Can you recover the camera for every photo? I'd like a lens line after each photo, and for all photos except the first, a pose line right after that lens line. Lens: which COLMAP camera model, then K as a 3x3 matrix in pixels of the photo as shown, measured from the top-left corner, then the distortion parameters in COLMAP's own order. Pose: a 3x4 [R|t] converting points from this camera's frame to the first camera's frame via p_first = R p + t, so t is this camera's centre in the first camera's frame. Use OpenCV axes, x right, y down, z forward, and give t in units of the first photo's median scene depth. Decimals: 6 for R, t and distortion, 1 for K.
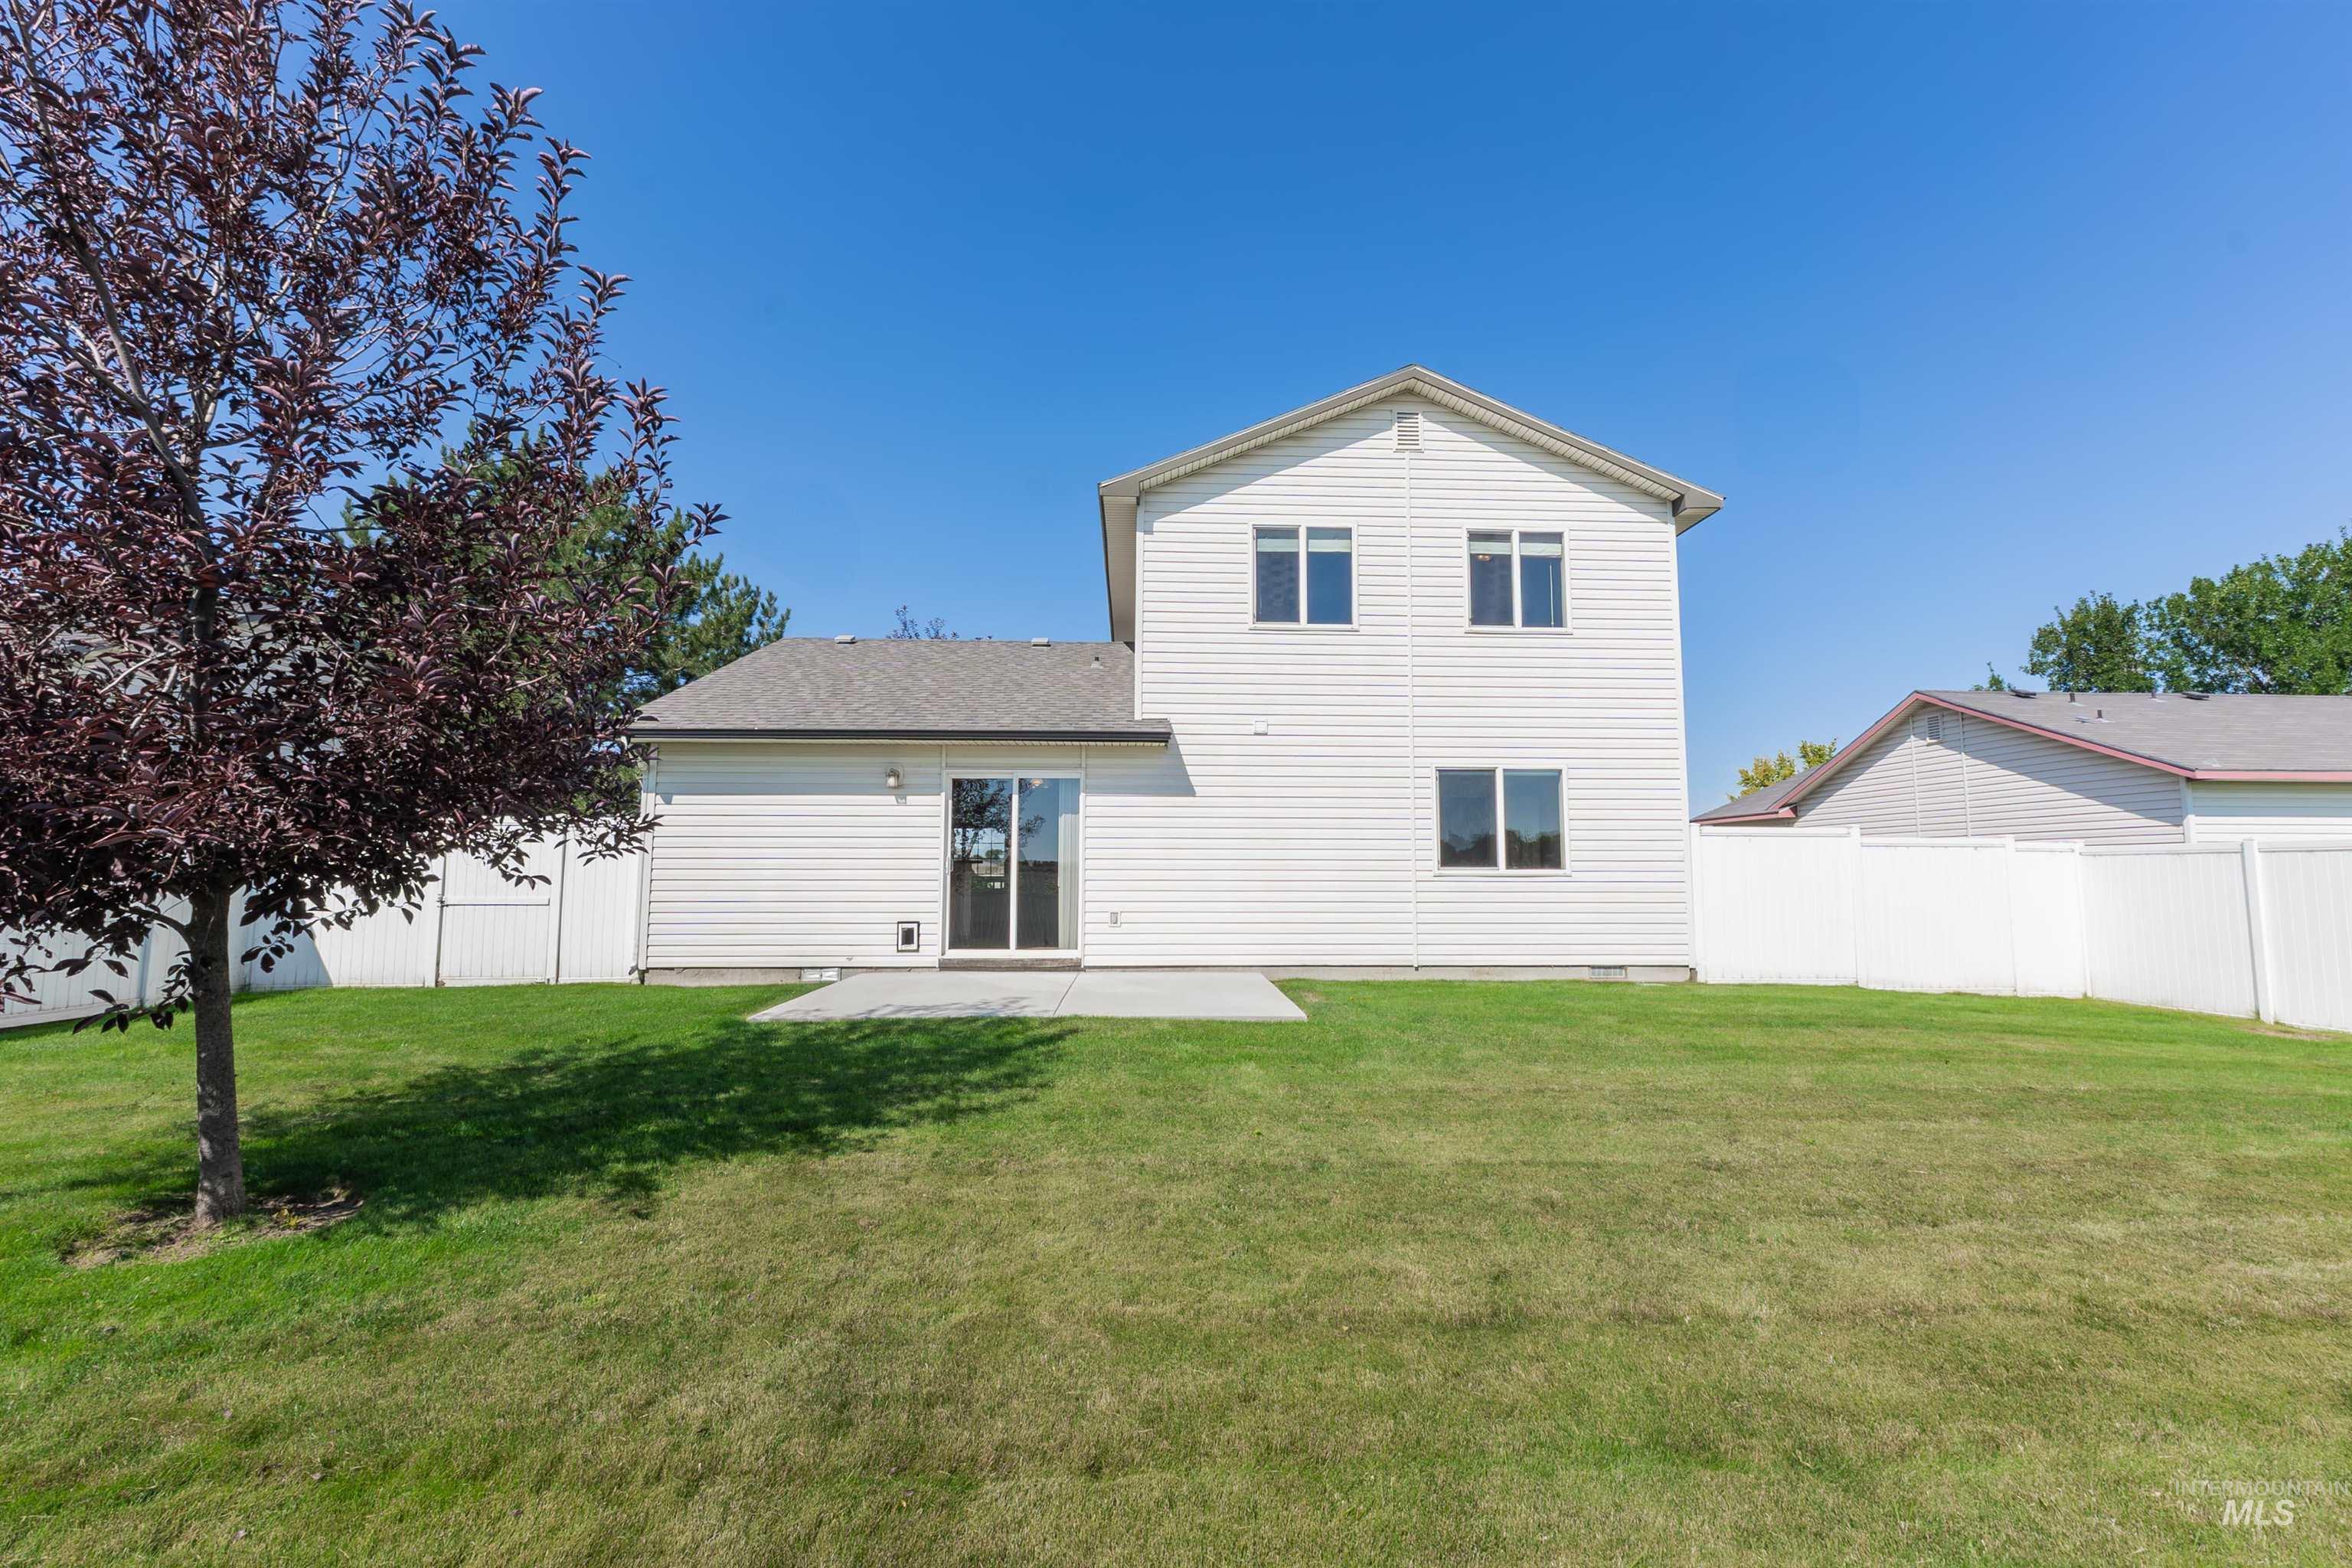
lens RADIAL K [[932.8, 0, 1172.5], [0, 932.8, 780.7], [0, 0, 1]] dist [0.000931, 0.000283]
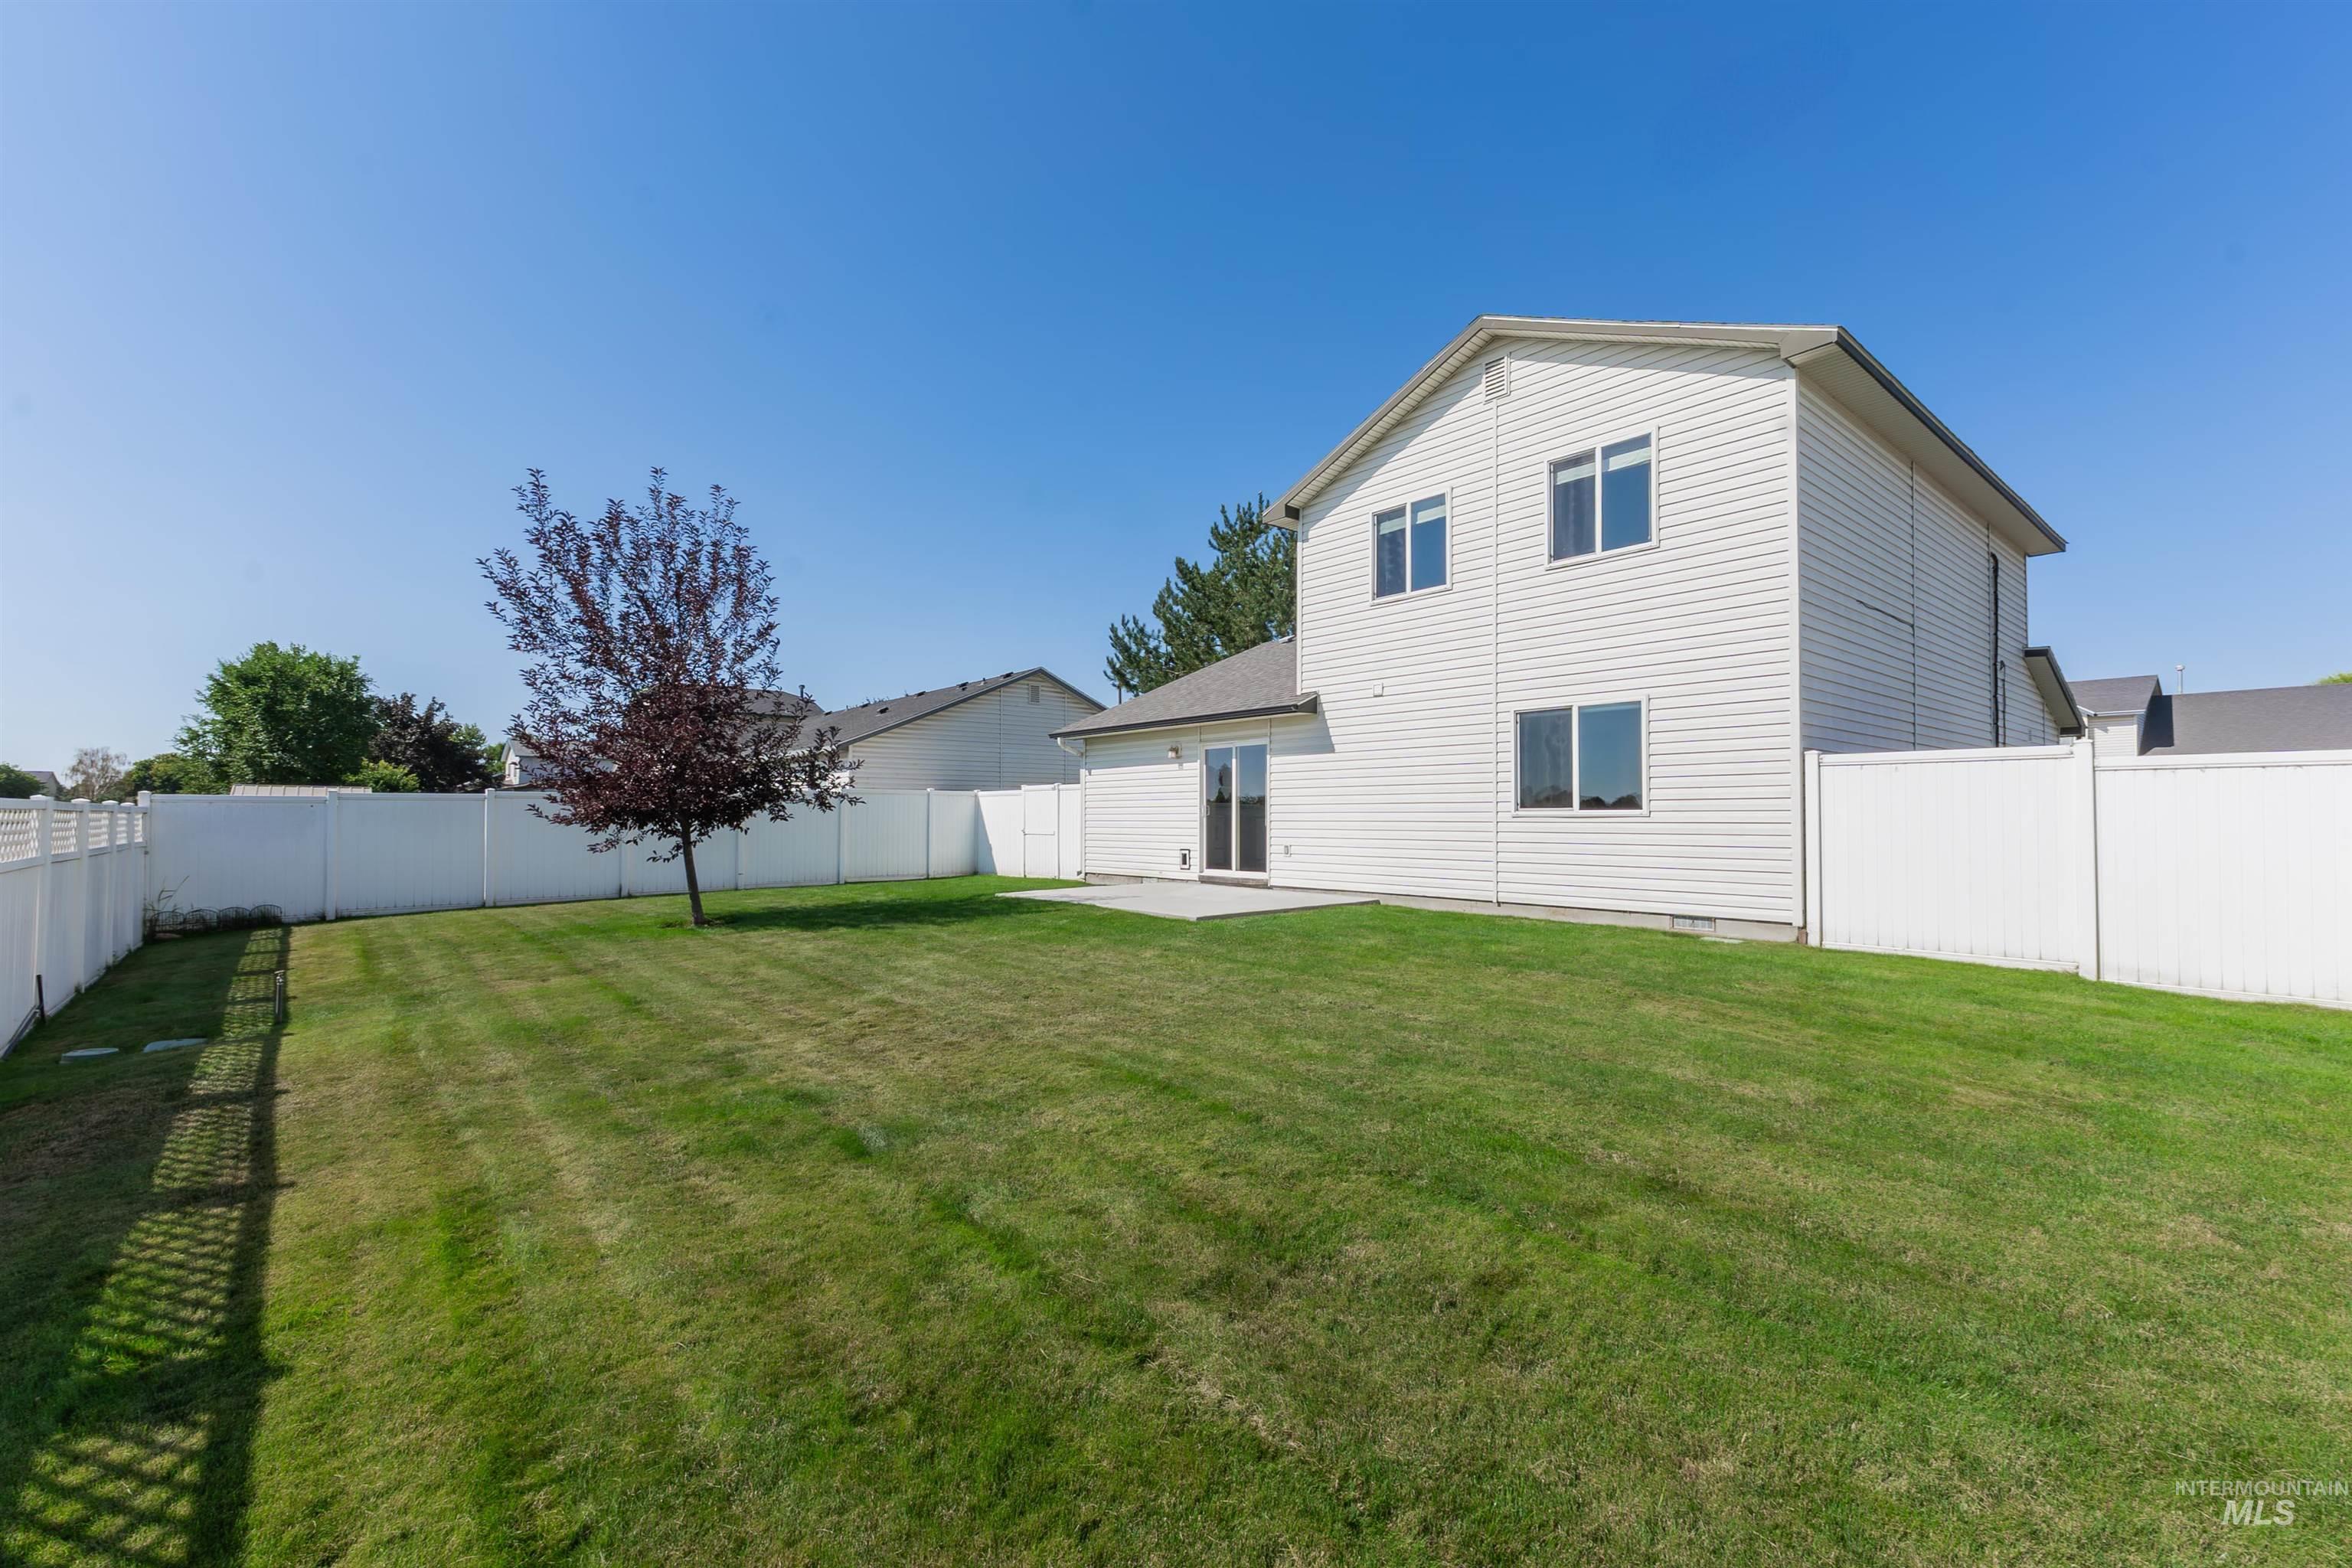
lens RADIAL K [[995.6, 0, 1178.2], [0, 995.6, 777.3], [0, 0, 1]] dist [0.005811, 0.001480]
pose [[0.611777, -0.034823, -0.790264, 0.933712], [0.081077, 0.996529, 0.018853, 0.007726], [0.786865, -0.075606, 0.612477, 0.036703]]
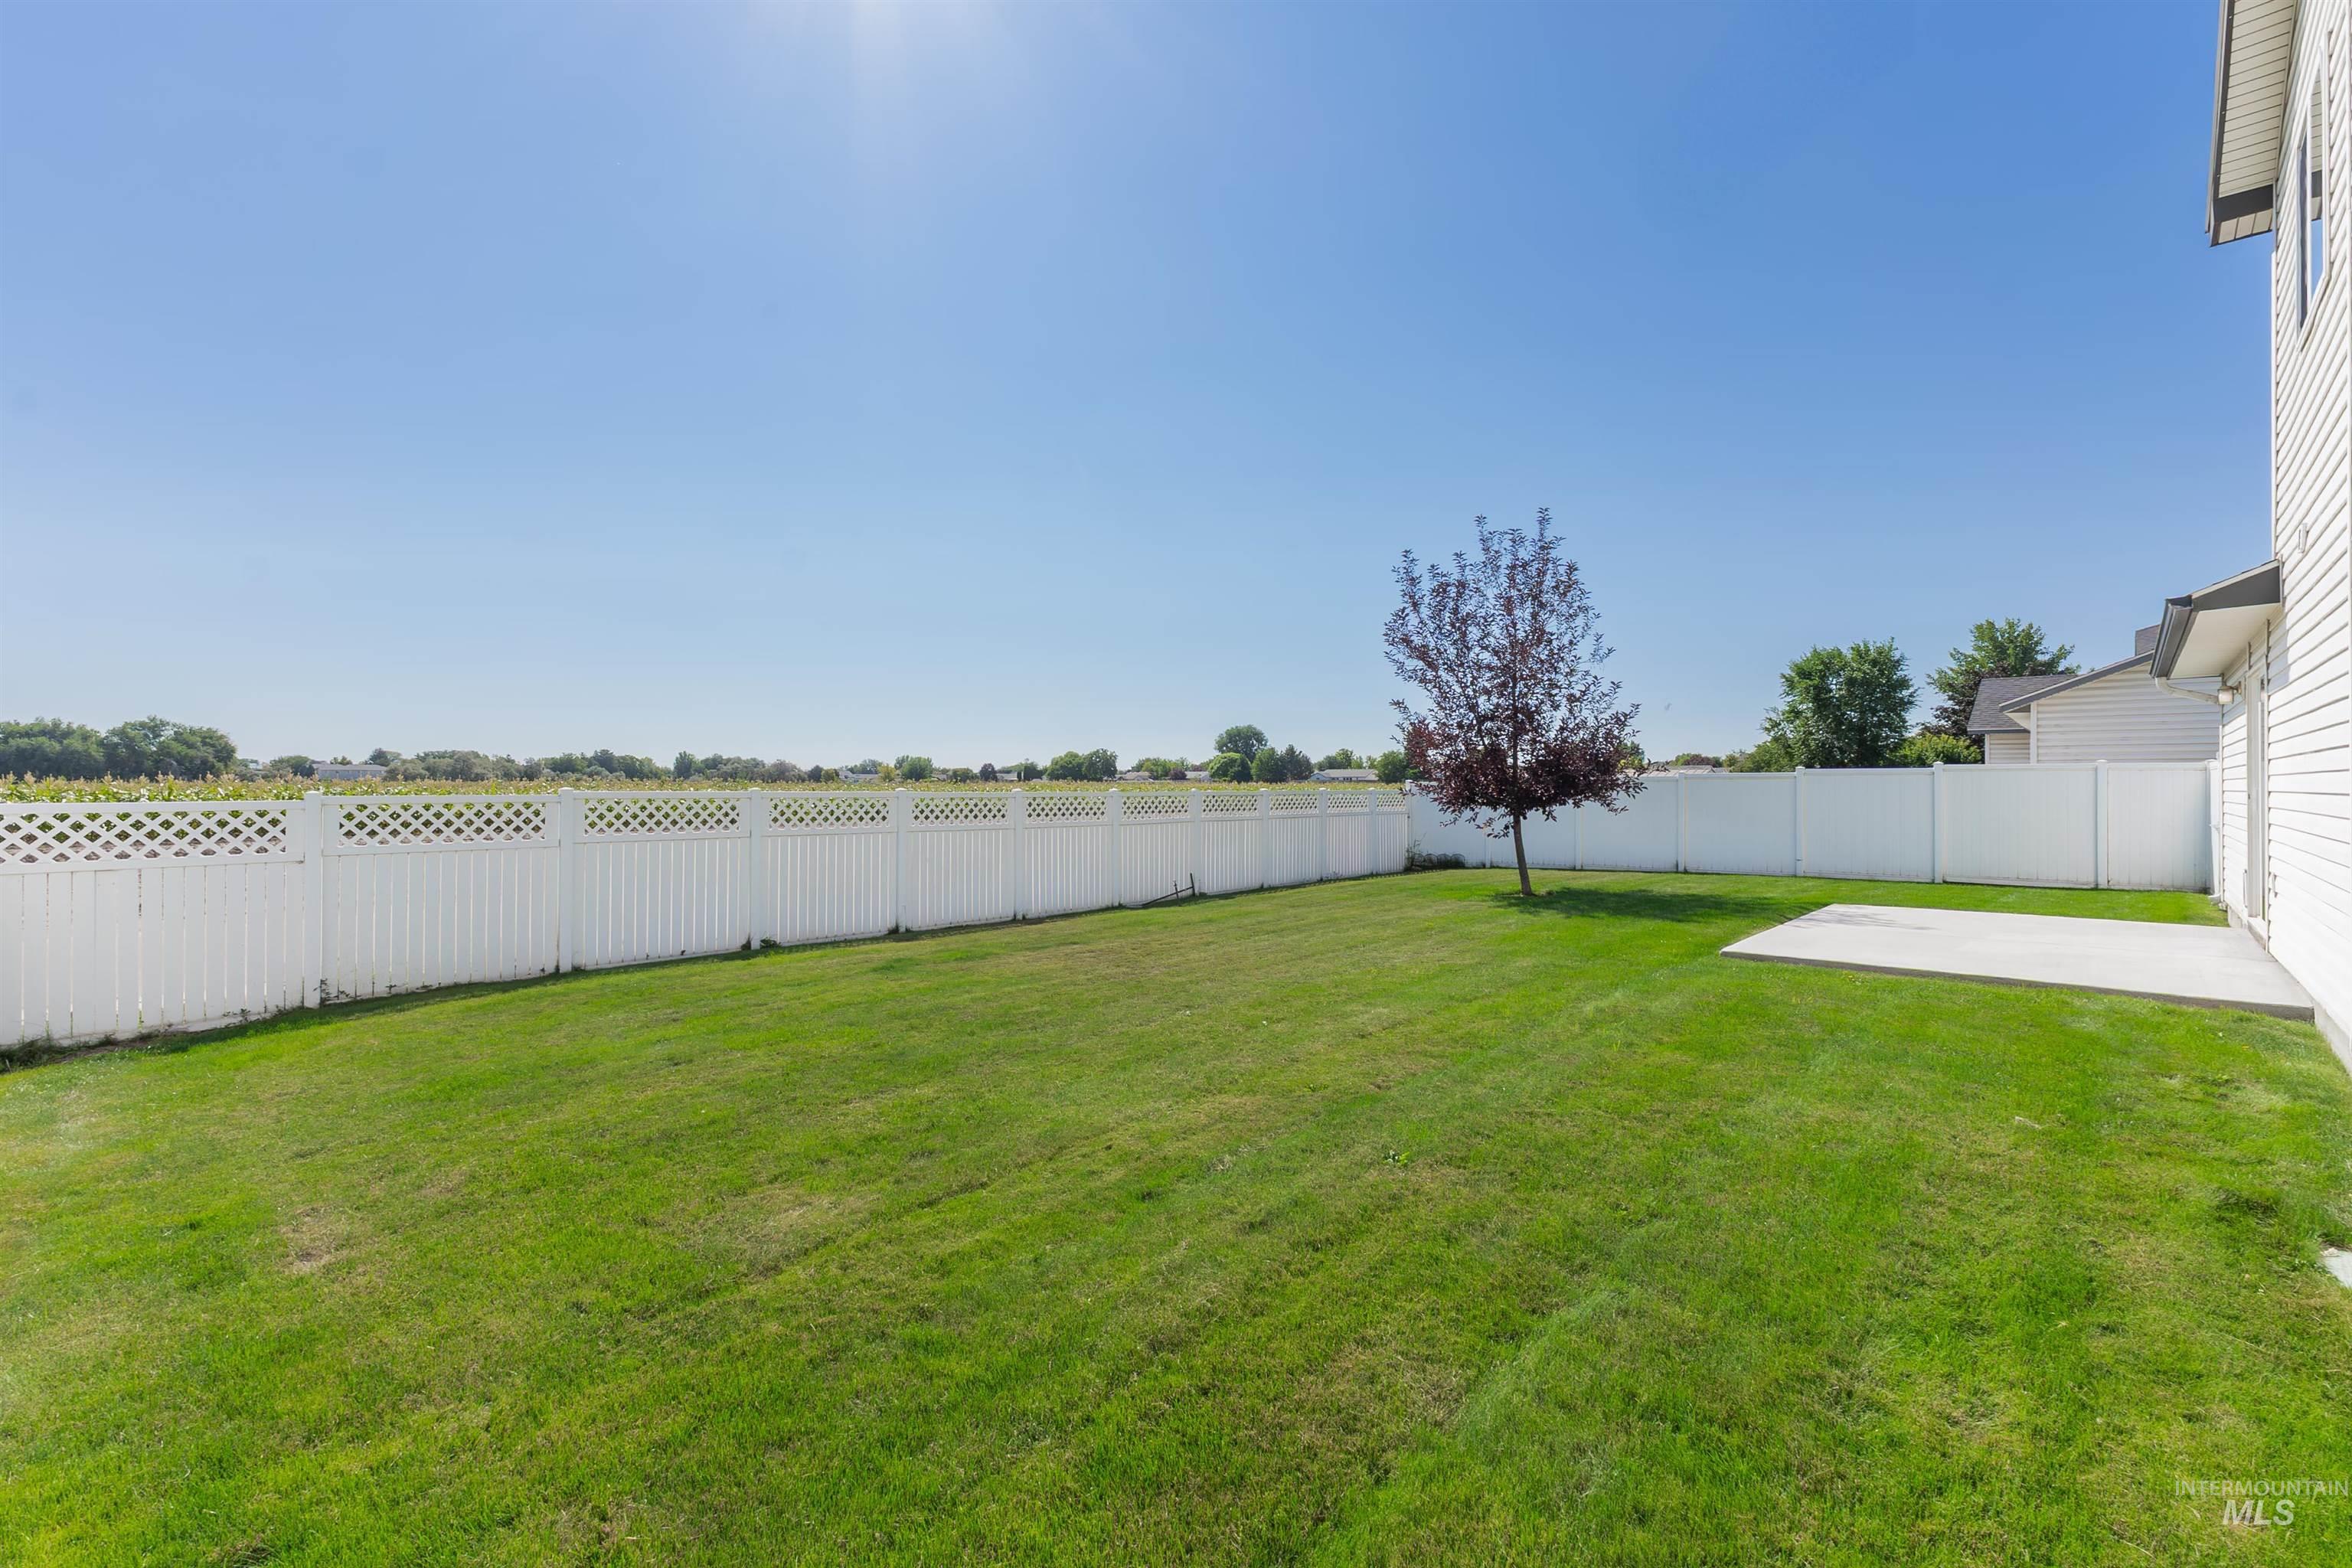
lens RADIAL K [[995.6, 0, 1167.5], [0, 995.6, 781.4], [0, 0, 1]] dist [0.005811, 0.001480]
pose [[-0.730097, -0.006718, -0.683310, 0.946949], [0.065079, 0.994723, -0.079315, 0.076490], [0.680237, -0.102377, -0.725807, 0.932961]]
